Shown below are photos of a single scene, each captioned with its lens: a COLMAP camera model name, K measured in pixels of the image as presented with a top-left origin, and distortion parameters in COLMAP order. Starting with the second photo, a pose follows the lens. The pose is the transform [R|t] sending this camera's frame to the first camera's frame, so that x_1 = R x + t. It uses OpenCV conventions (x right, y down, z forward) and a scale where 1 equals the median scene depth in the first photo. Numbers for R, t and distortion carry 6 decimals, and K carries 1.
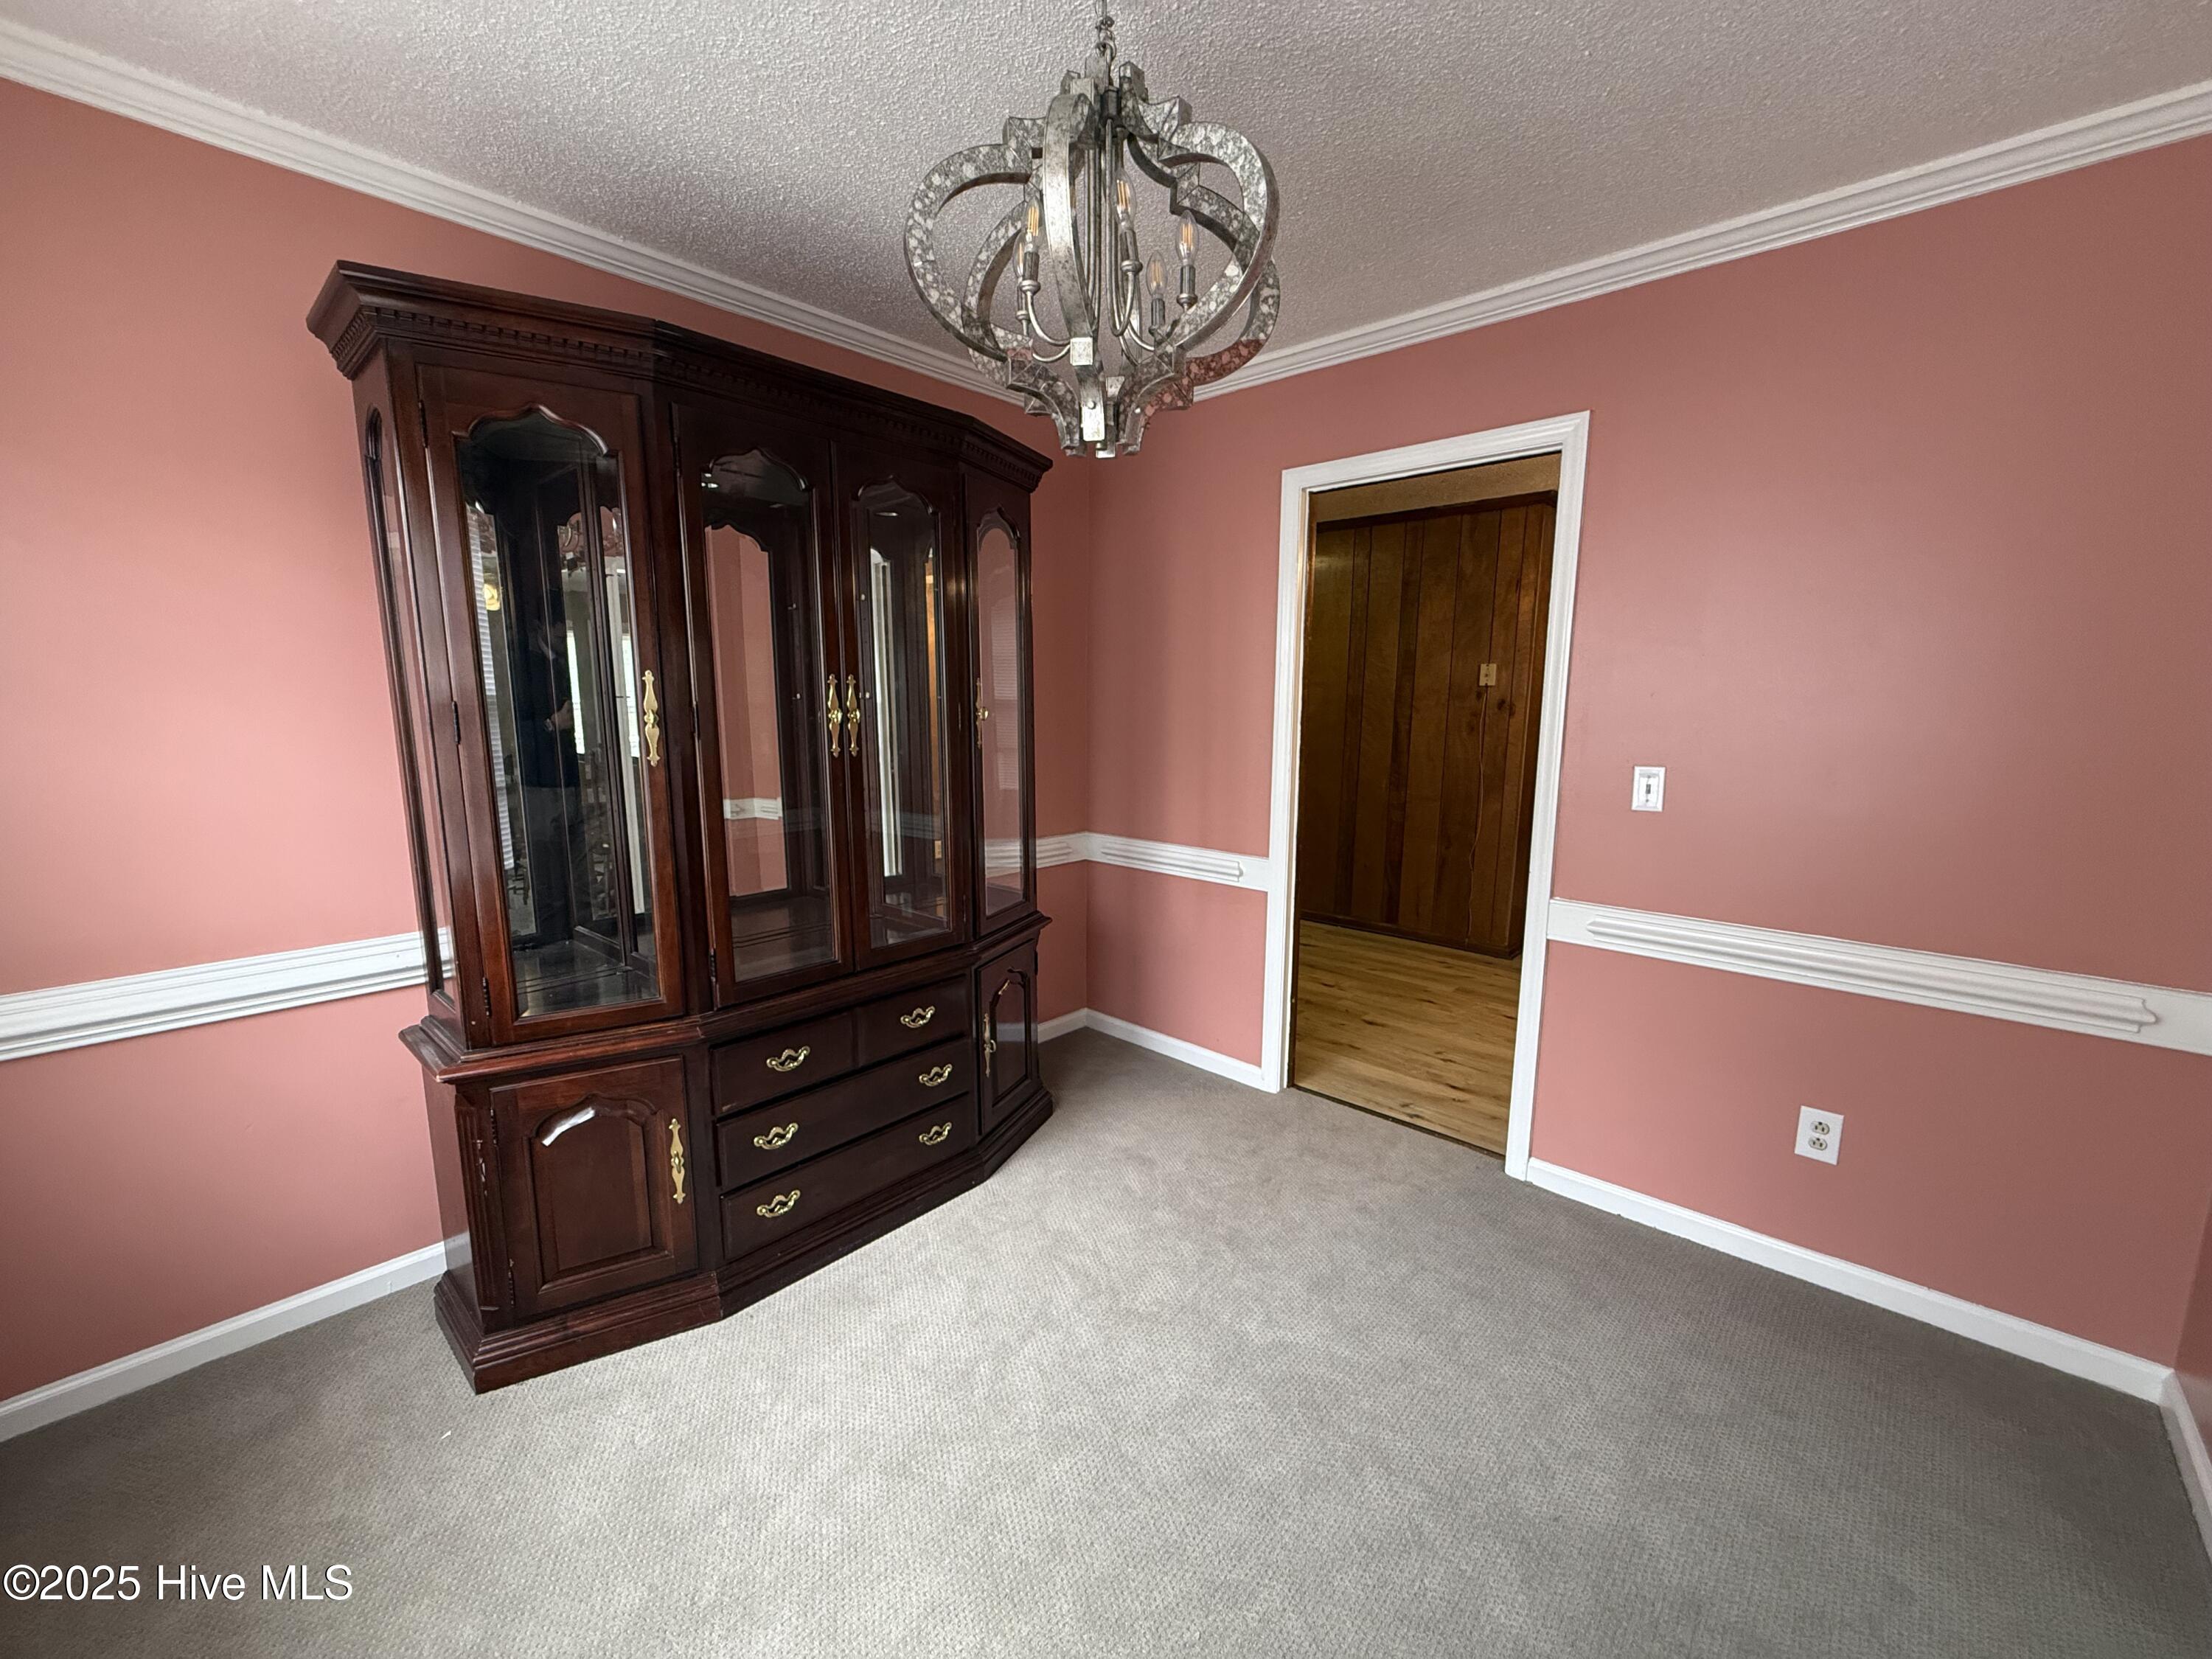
lens RADIAL K [[883.3, 0, 1102.5], [0, 883.3, 834.0], [0, 0, 1]] dist [0.000785, 0.000003]
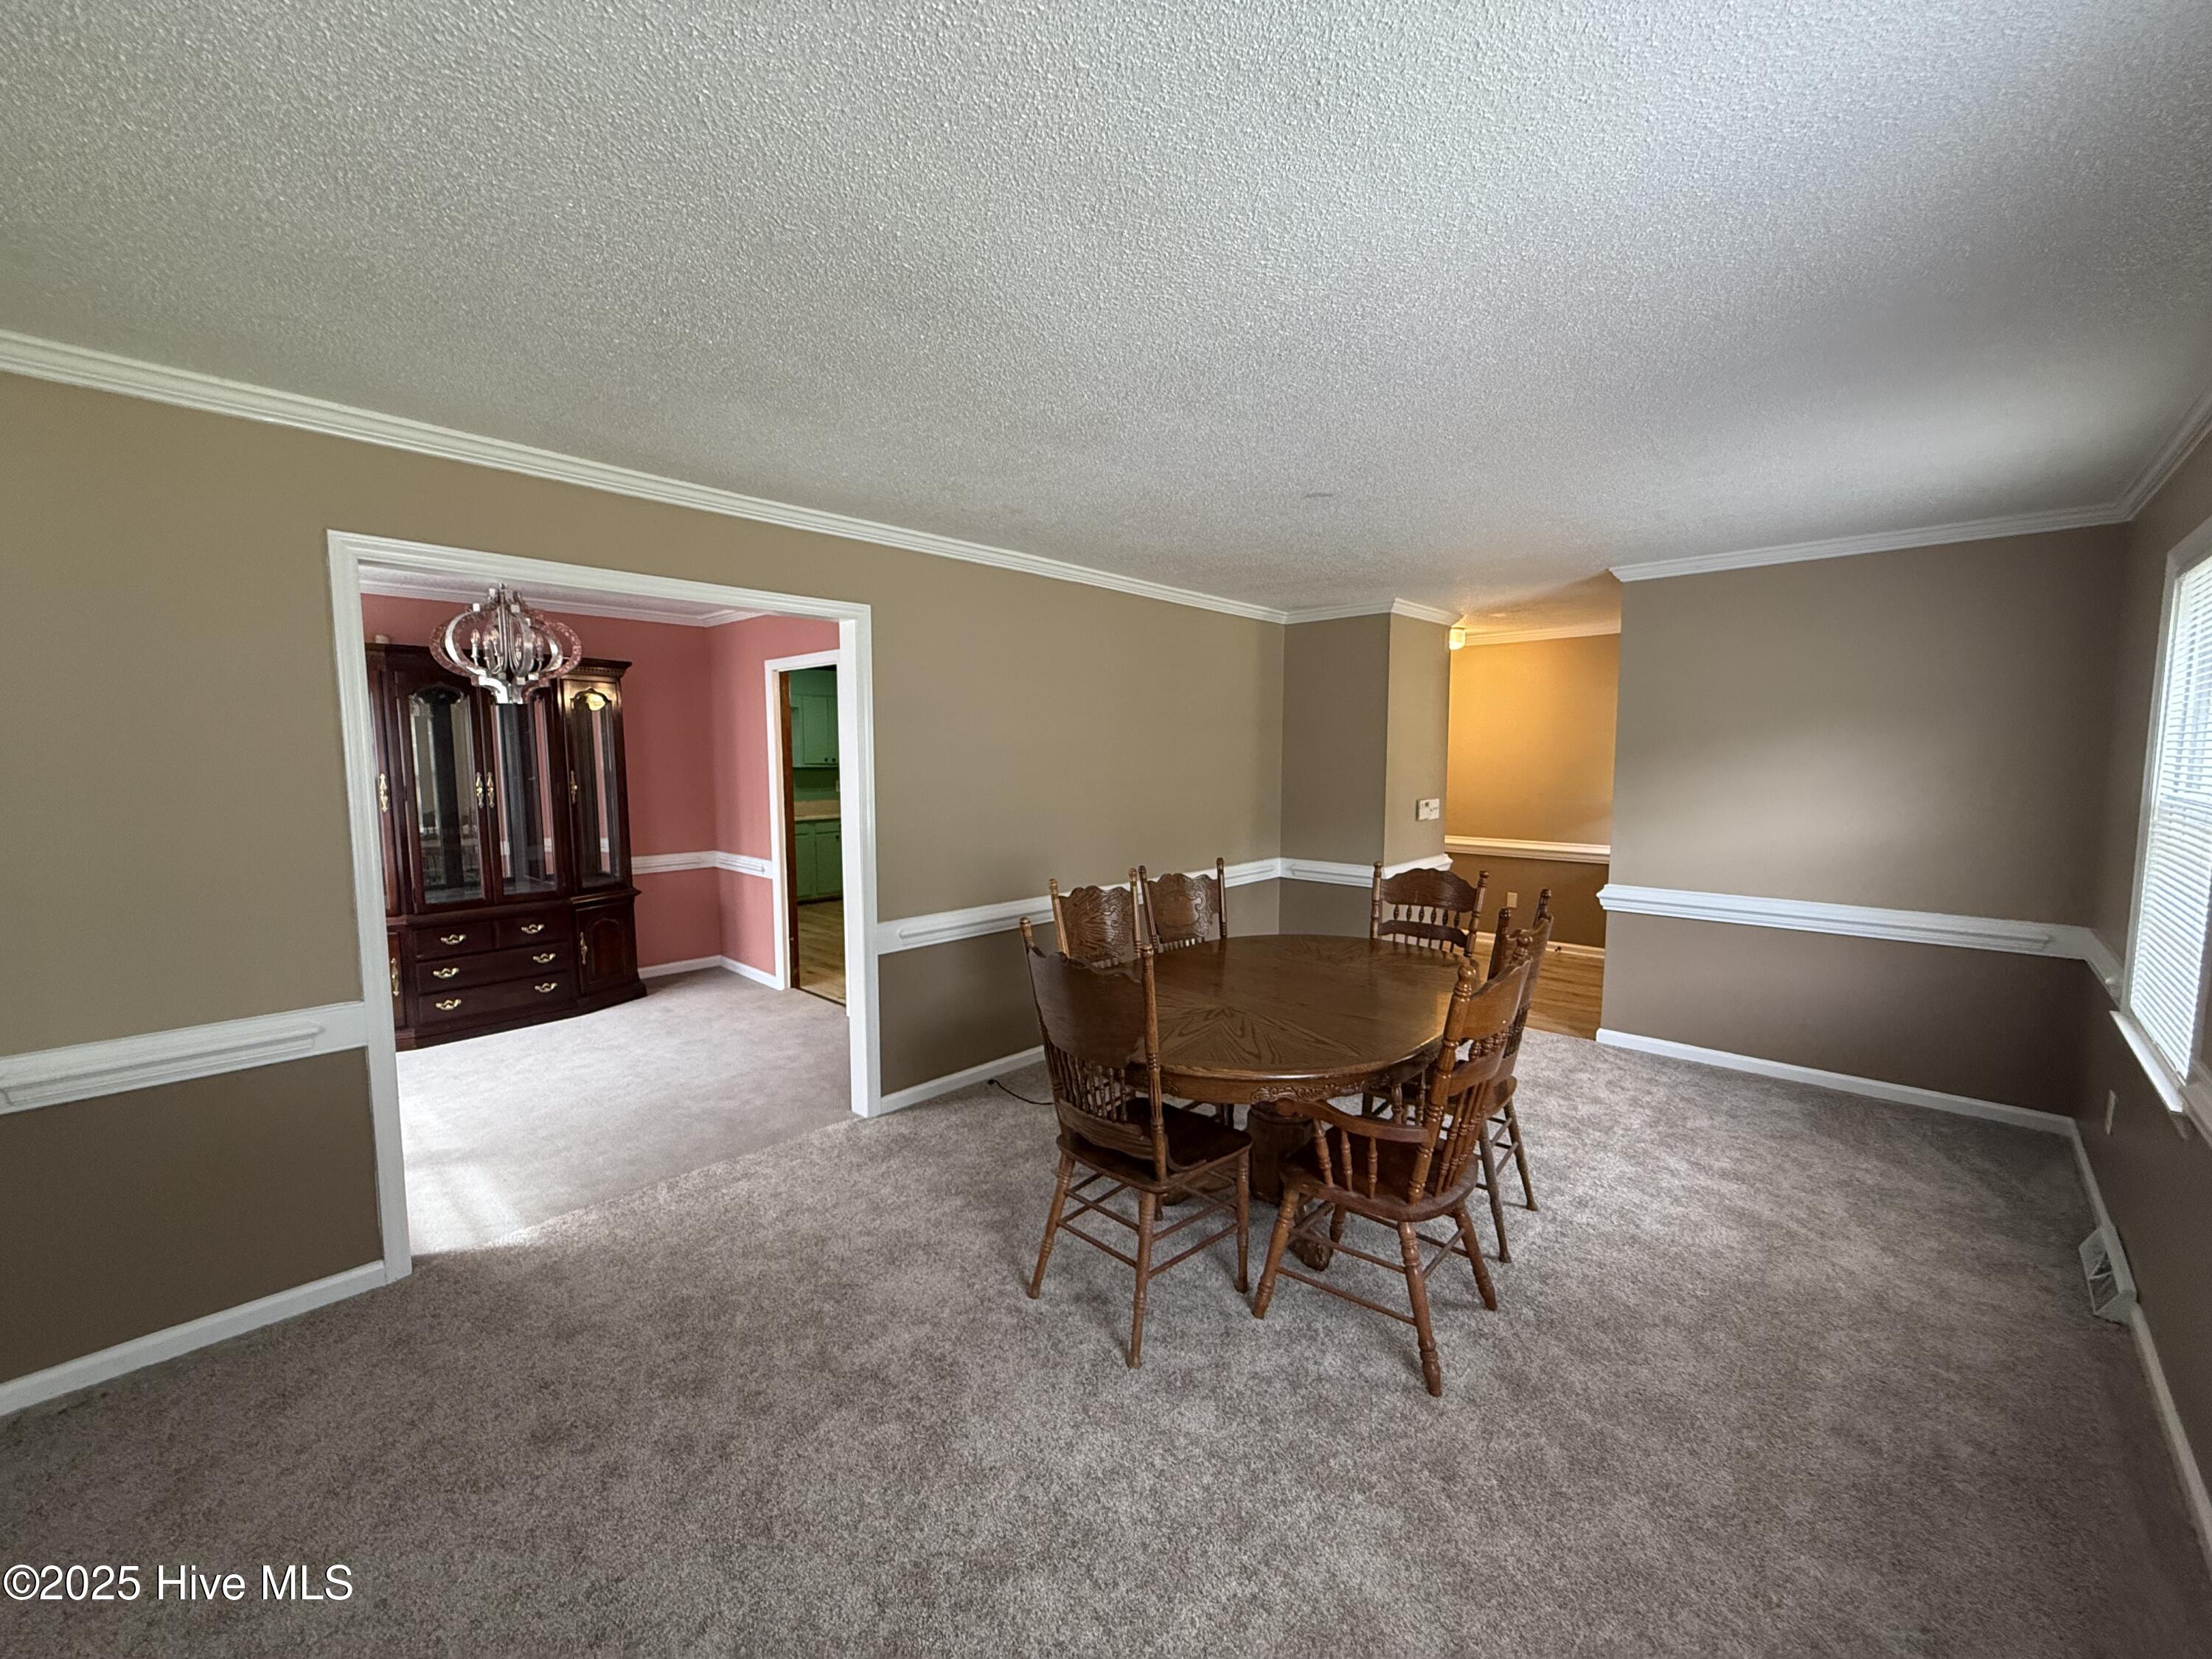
lens RADIAL K [[883.3, 0, 1102.5], [0, 883.3, 834.0], [0, 0, 1]] dist [0.000785, 0.000003]
pose [[0.999875, -0.008440, -0.013354, 1.133959], [0.007591, 0.998022, -0.062402, 0.114931], [0.013855, 0.062293, 0.997962, -1.067957]]
